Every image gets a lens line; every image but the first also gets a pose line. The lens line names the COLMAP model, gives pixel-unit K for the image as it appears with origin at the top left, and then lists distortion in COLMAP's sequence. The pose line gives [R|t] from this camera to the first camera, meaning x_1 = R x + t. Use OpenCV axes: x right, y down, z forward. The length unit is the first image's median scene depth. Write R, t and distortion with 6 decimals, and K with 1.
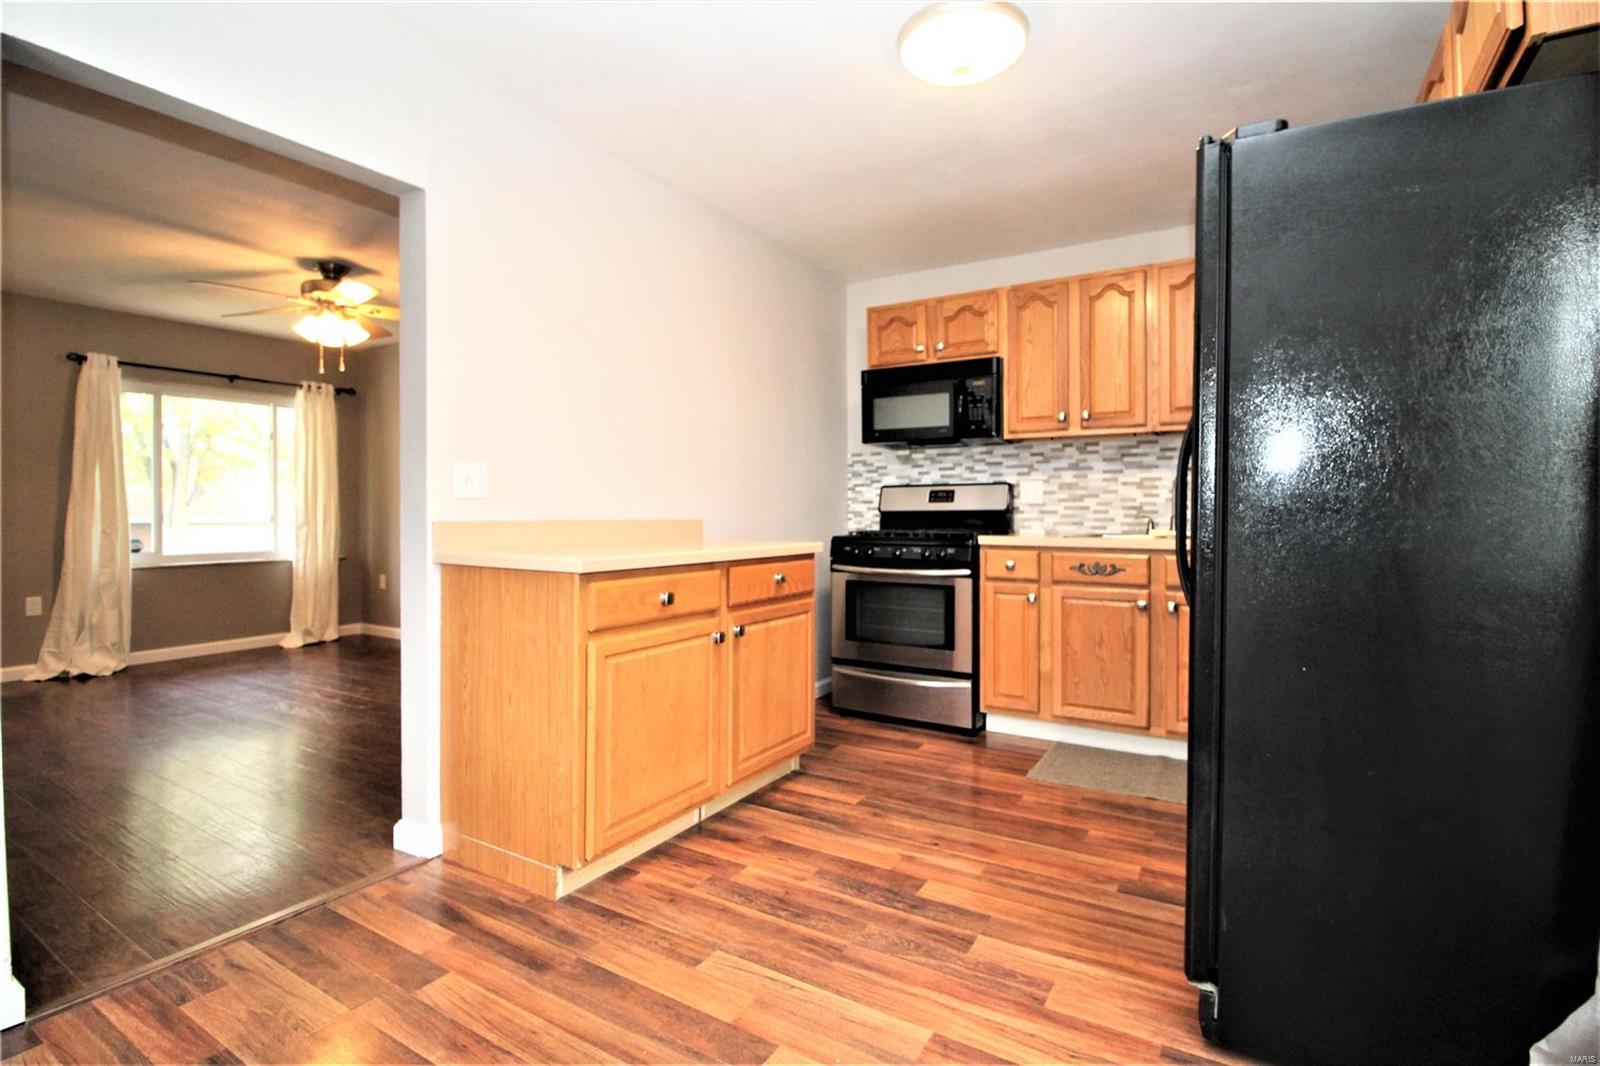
lens RADIAL K [[750.5, 0, 813.4], [0, 750.5, 510.9], [0, 0, 1]] dist [-0.002103, -0.012480]
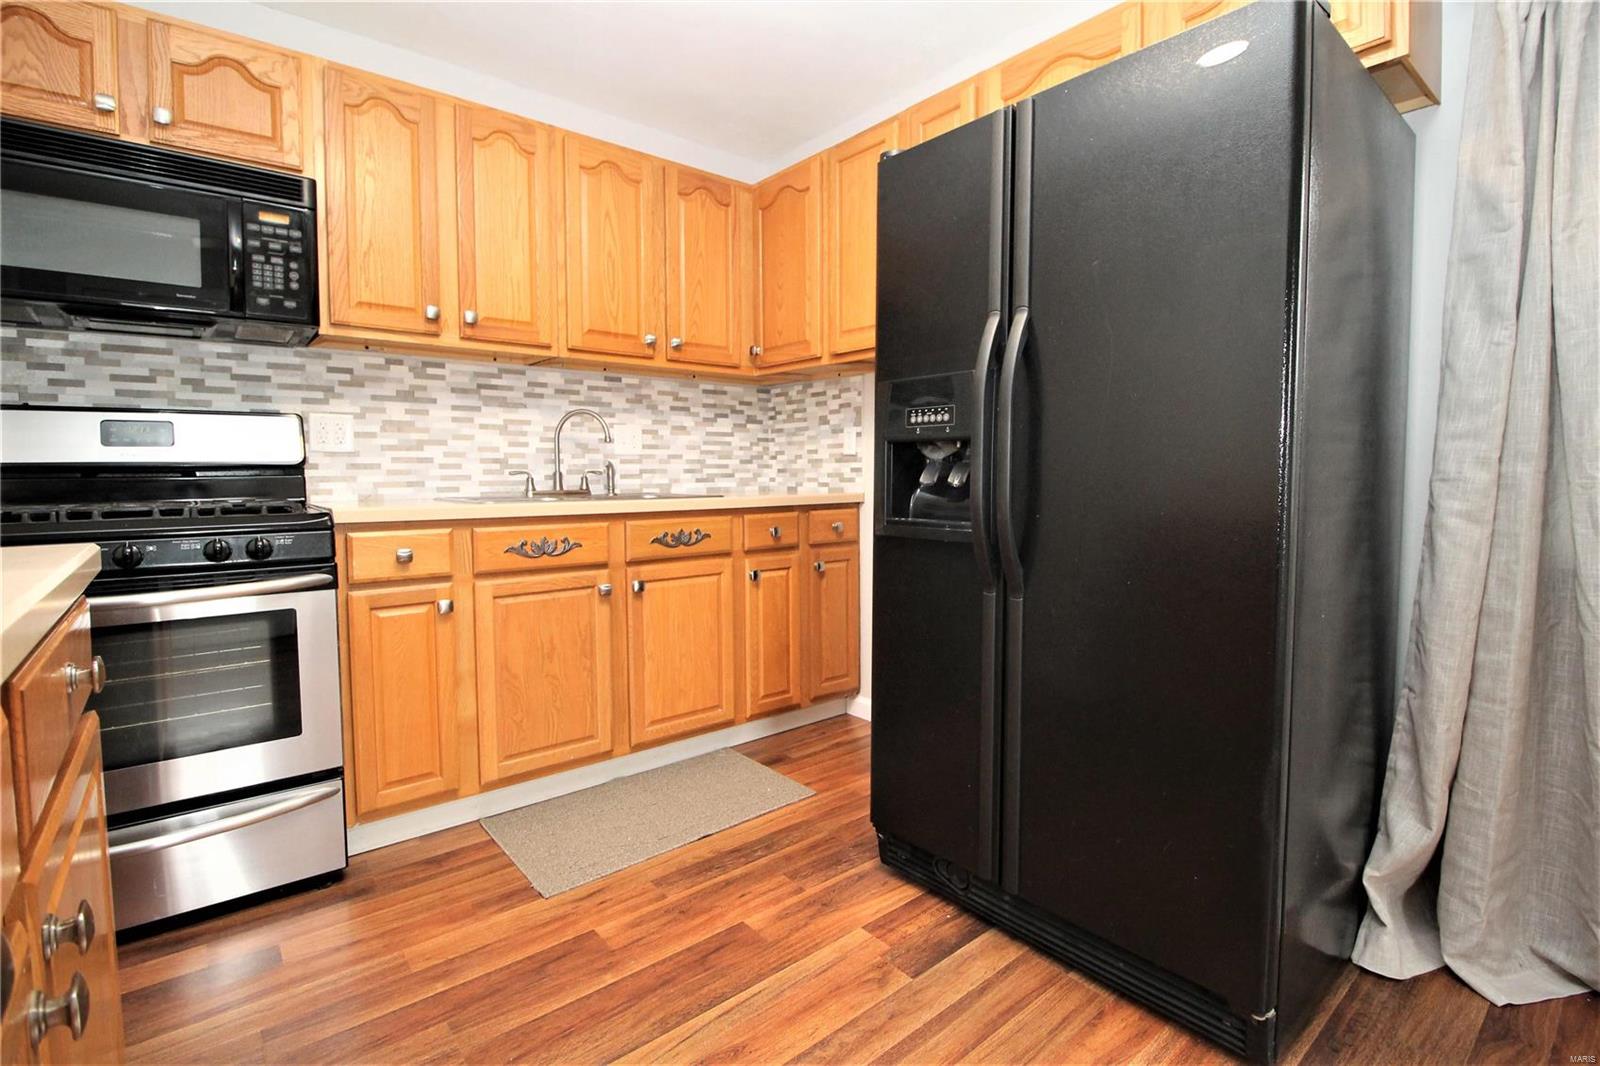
lens RADIAL K [[750.5, 0, 813.4], [0, 750.5, 510.9], [0, 0, 1]] dist [-0.002103, -0.012480]
pose [[0.323307, -0.048016, 0.945075, -0.163435], [0.004665, 0.998781, 0.049149, 0.010354], [-0.946283, -0.011481, 0.323137, 0.482387]]
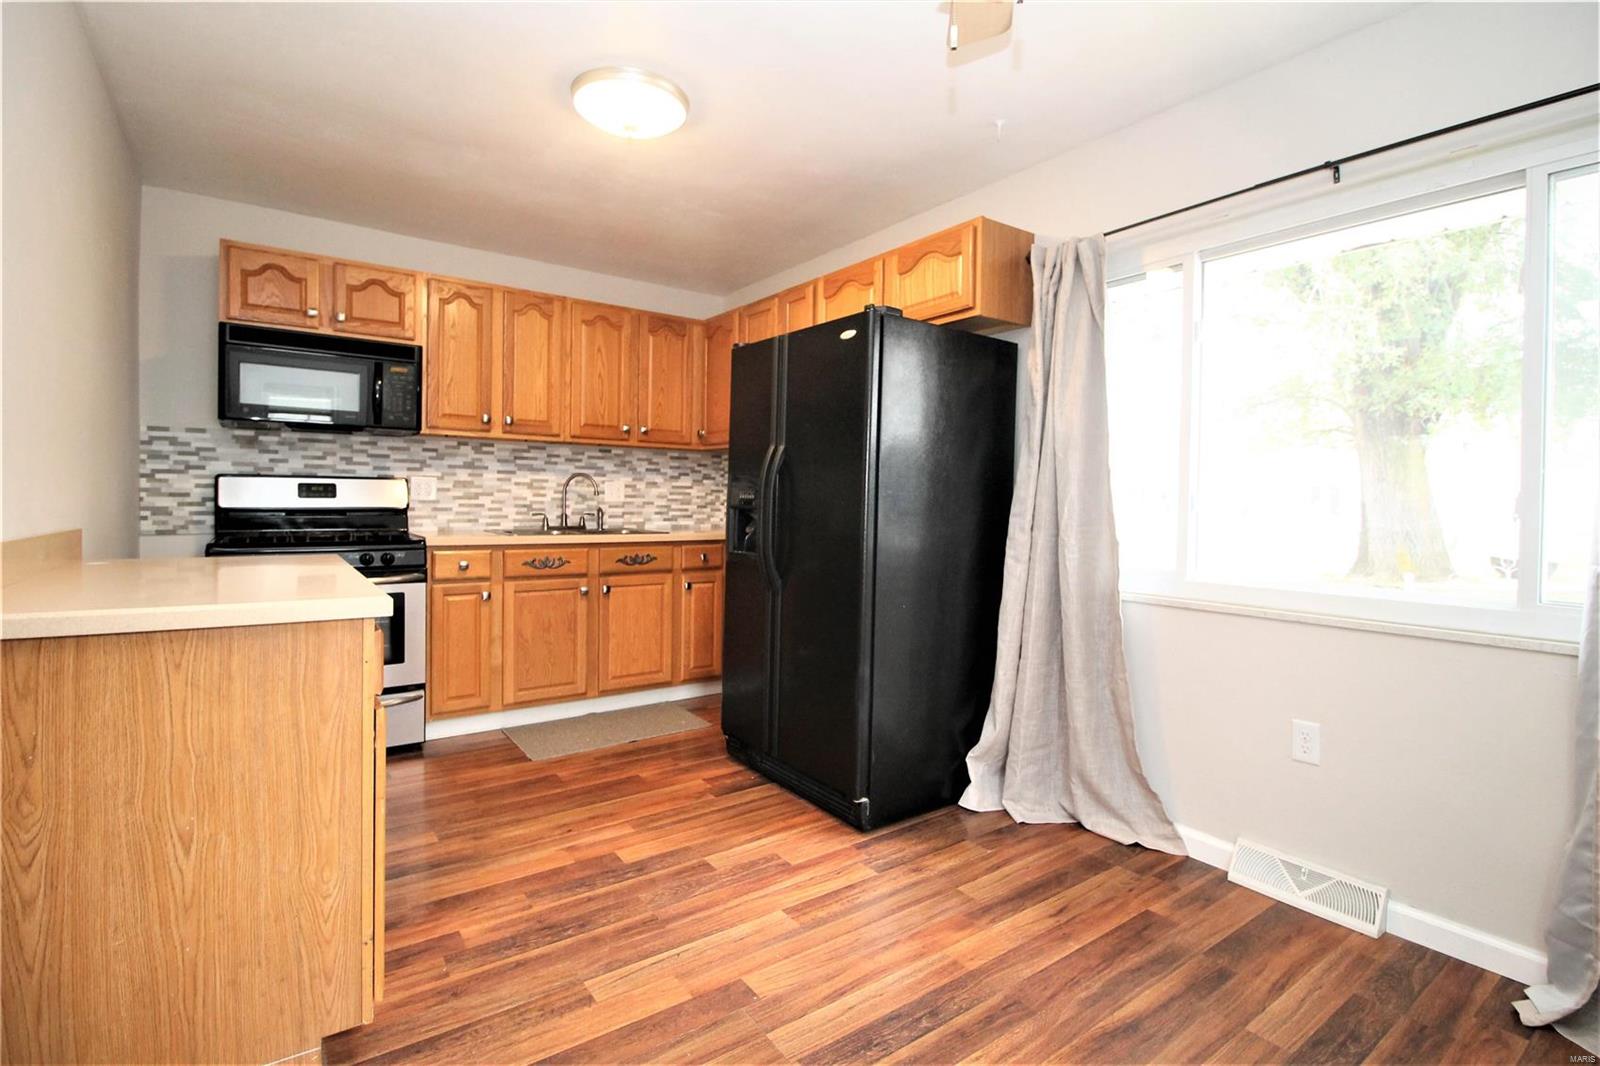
lens RADIAL K [[750.5, 0, 813.4], [0, 750.5, 510.9], [0, 0, 1]] dist [-0.002103, -0.012480]
pose [[0.387620, -0.007597, 0.921788, -0.438397], [-0.016521, 0.999748, 0.015186, -0.020933], [-0.921671, -0.021116, 0.387397, 0.177314]]
